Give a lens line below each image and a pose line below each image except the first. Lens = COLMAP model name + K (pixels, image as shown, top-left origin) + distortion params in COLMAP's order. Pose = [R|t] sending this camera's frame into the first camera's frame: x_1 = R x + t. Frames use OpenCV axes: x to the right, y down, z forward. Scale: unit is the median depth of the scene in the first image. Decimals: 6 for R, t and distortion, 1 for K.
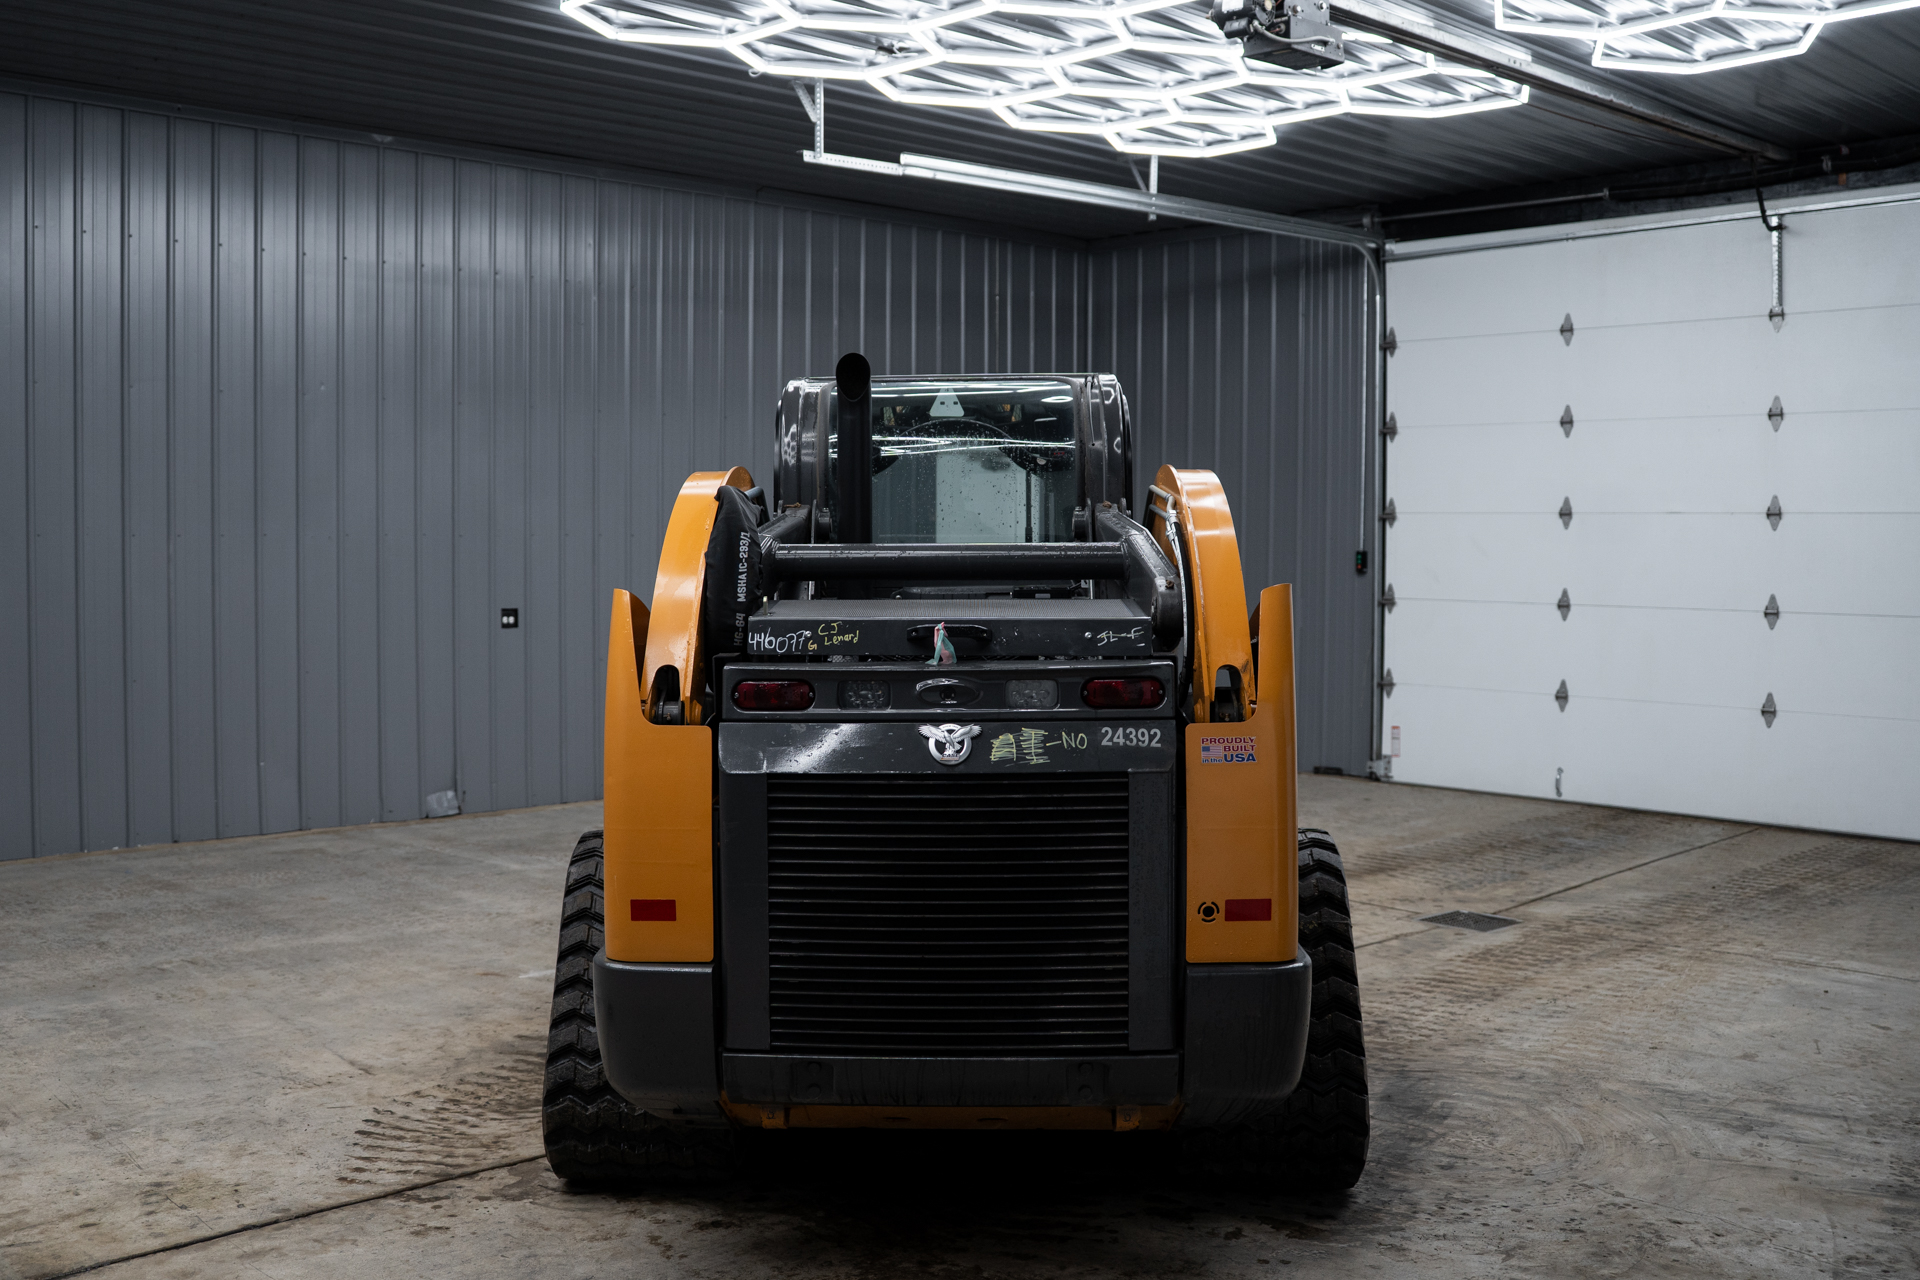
lens RADIAL K [[1892.2, 0, 859.3], [0, 1892.2, 622.4], [0, 0, 1]] dist [-0.162186, 0.182459]
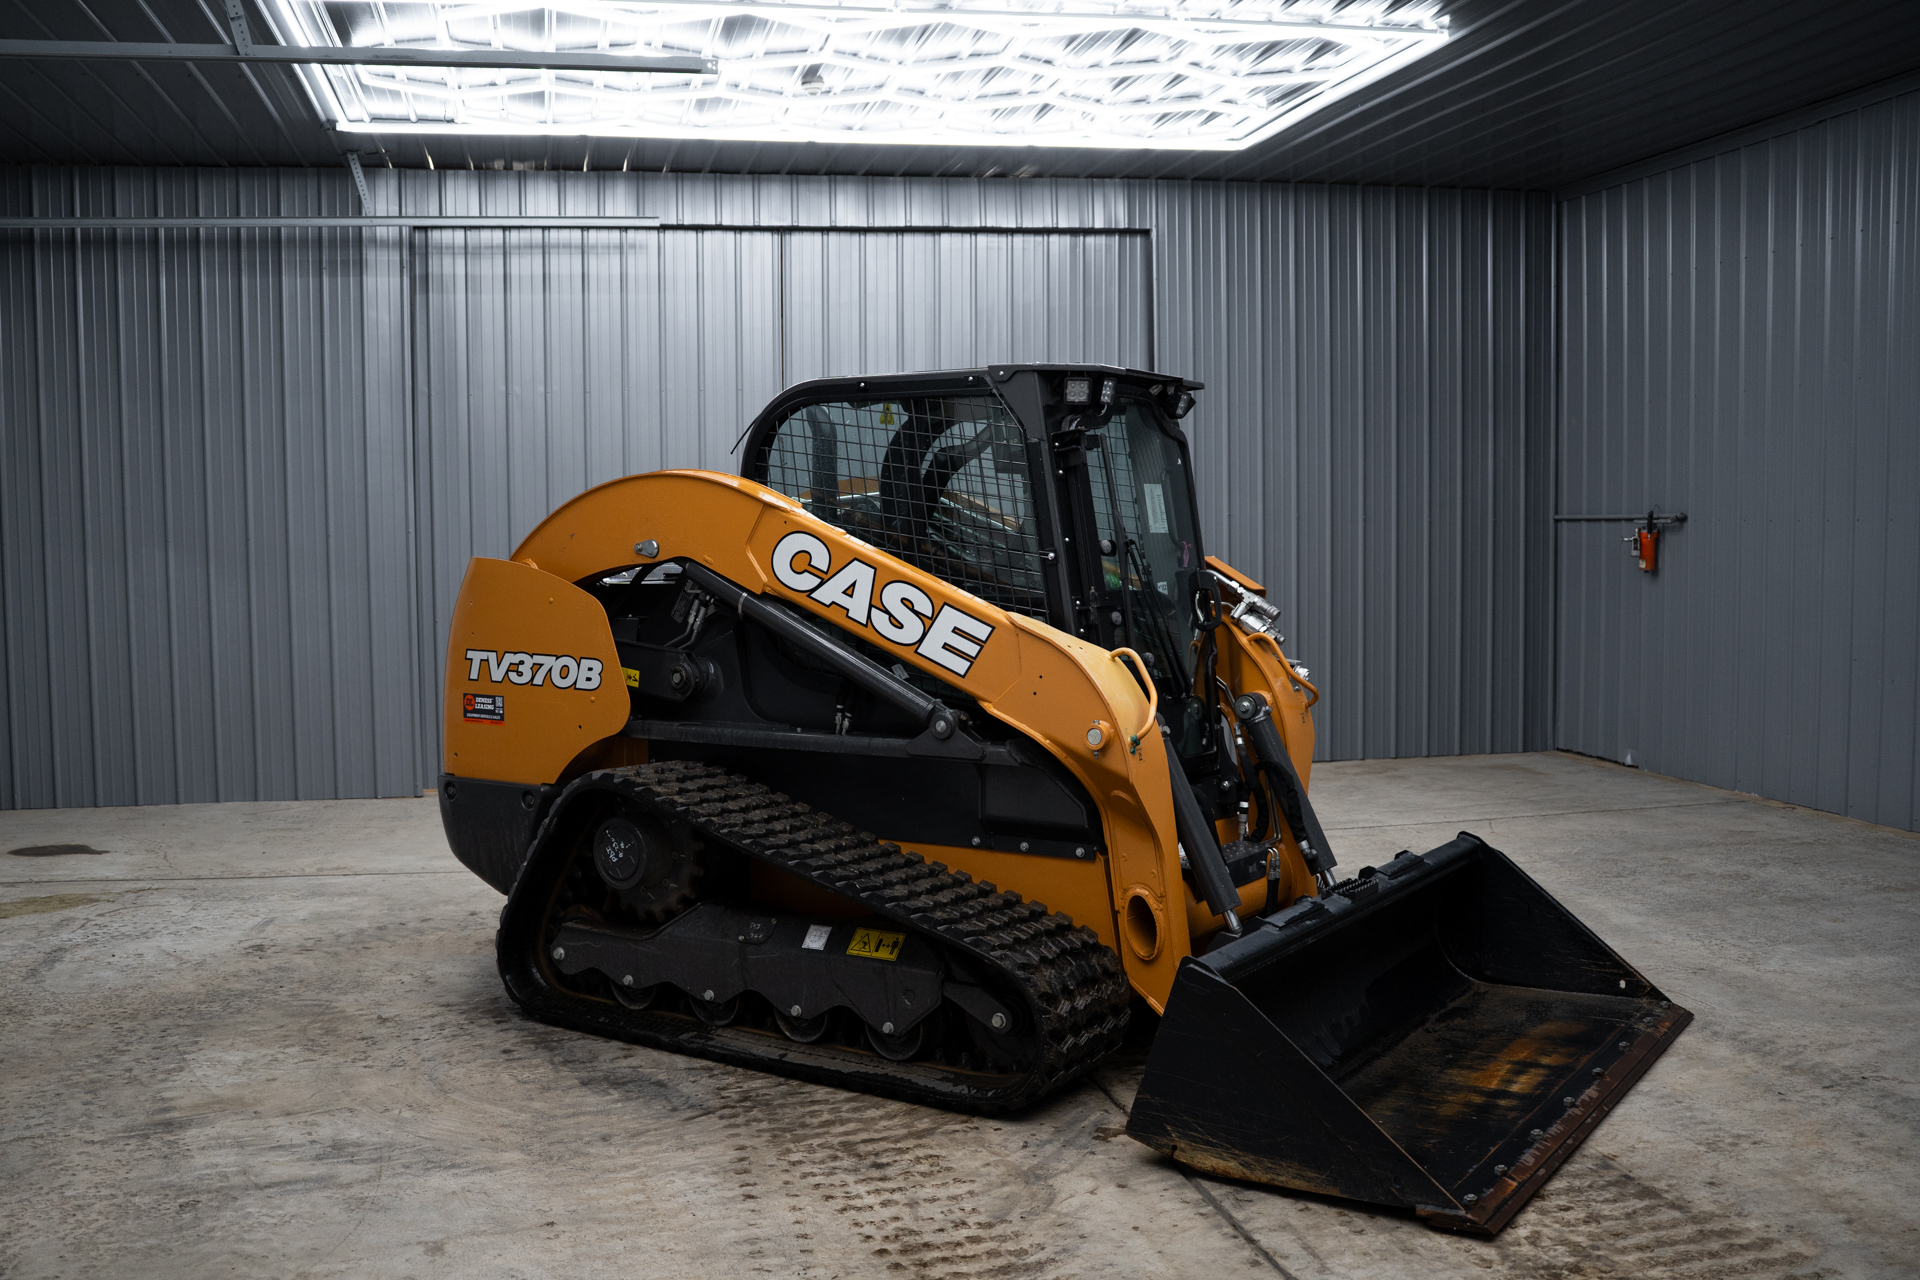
lens RADIAL K [[1836.1, 0, 889.1], [0, 1836.1, 670.9], [0, 0, 1]] dist [-0.160368, 0.180741]
pose [[-0.525769, 0.067028, -0.847982, 1.122585], [-0.031405, 0.994681, 0.098096, -0.071475], [0.850048, 0.078206, -0.520868, 1.731494]]
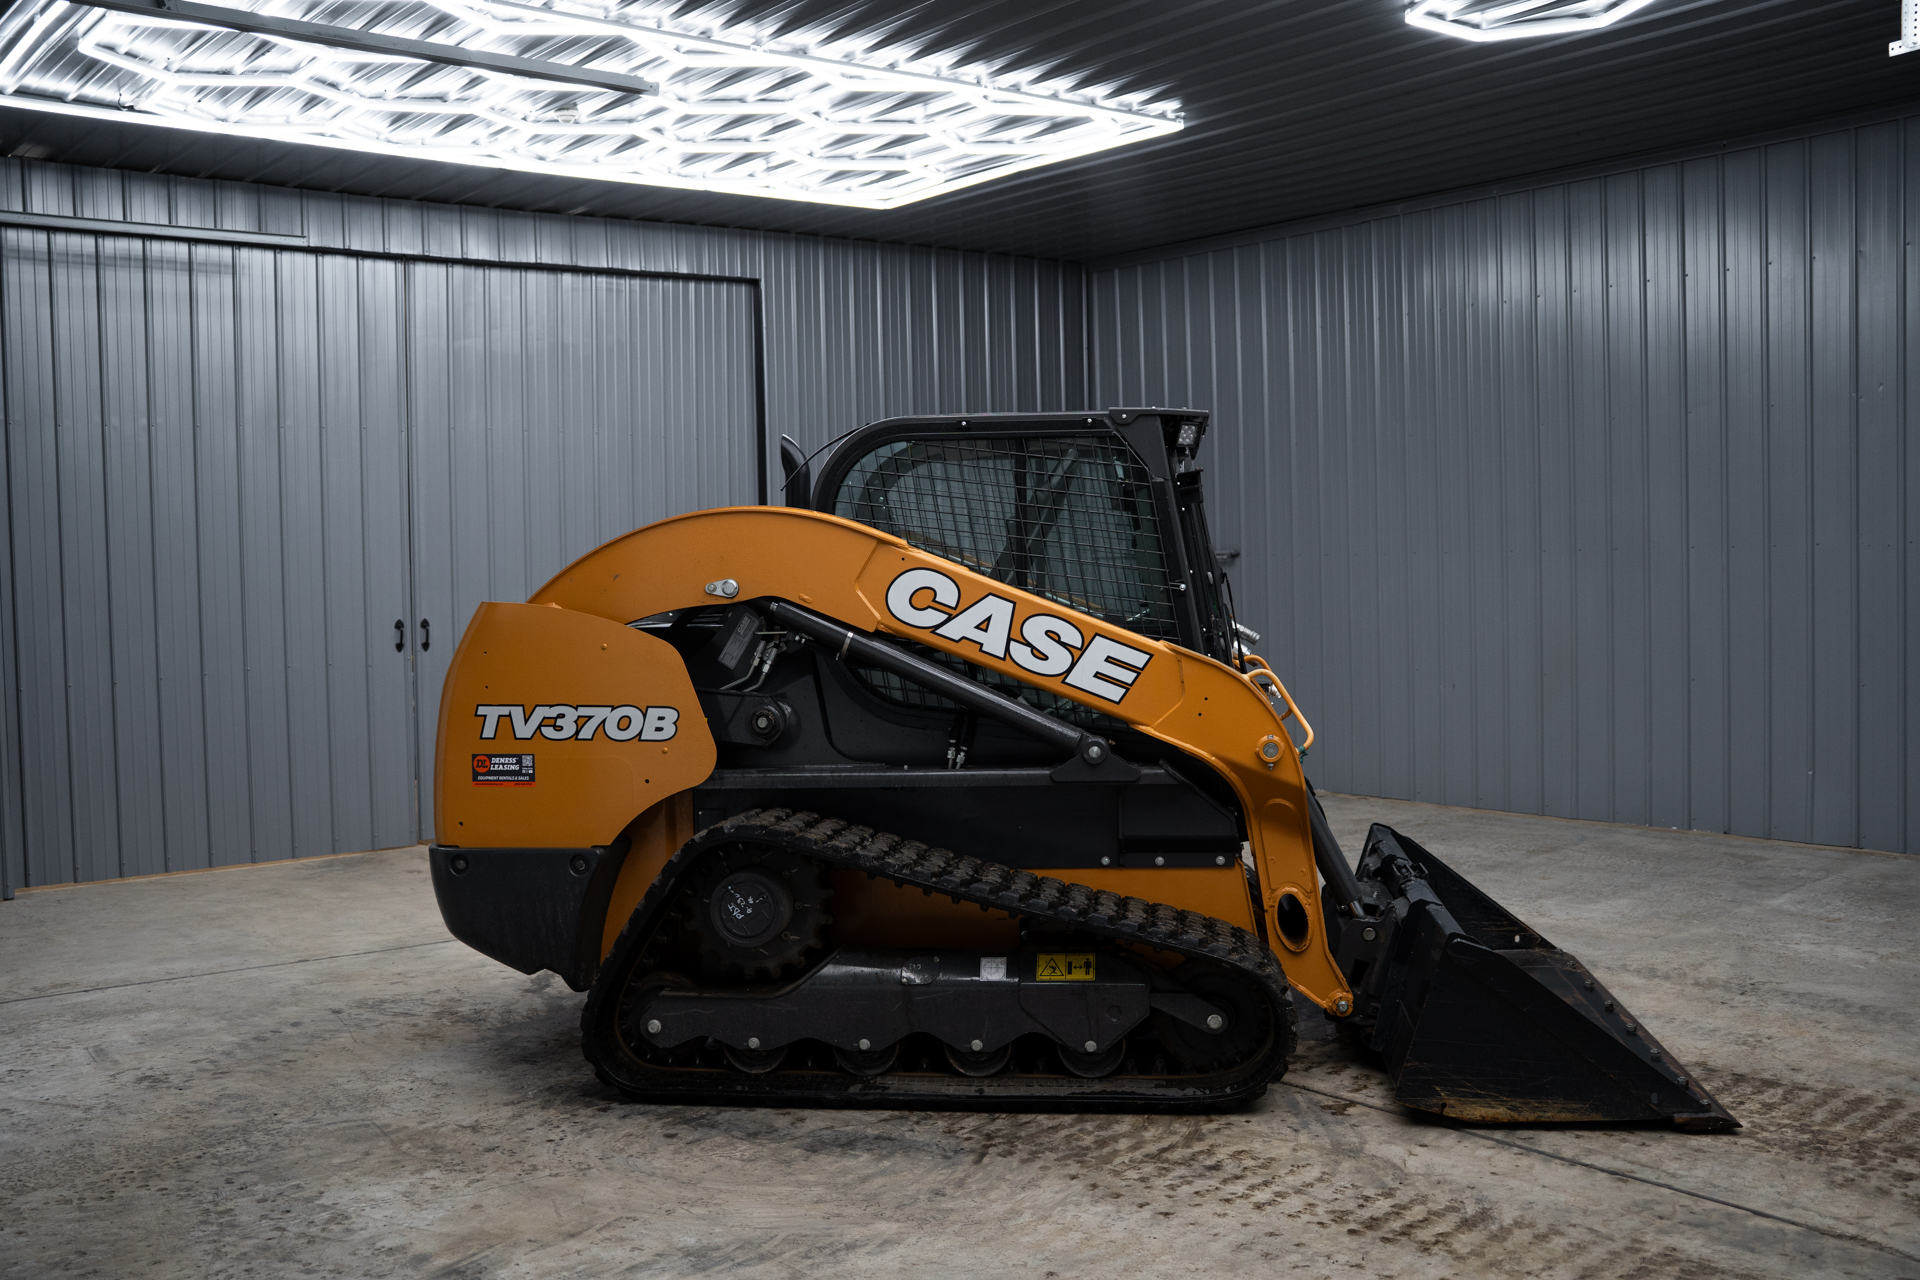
lens RADIAL K [[1831.0, 0, 960.0], [0, 1831.0, 640.0], [0, 0, 1]] dist [-0.145006, 0.221705]
pose [[-0.061823, 0.038006, -0.997363, 1.315217], [-0.024054, 0.998928, 0.039557, -0.045064], [0.997797, 0.026436, -0.060843, 1.179496]]
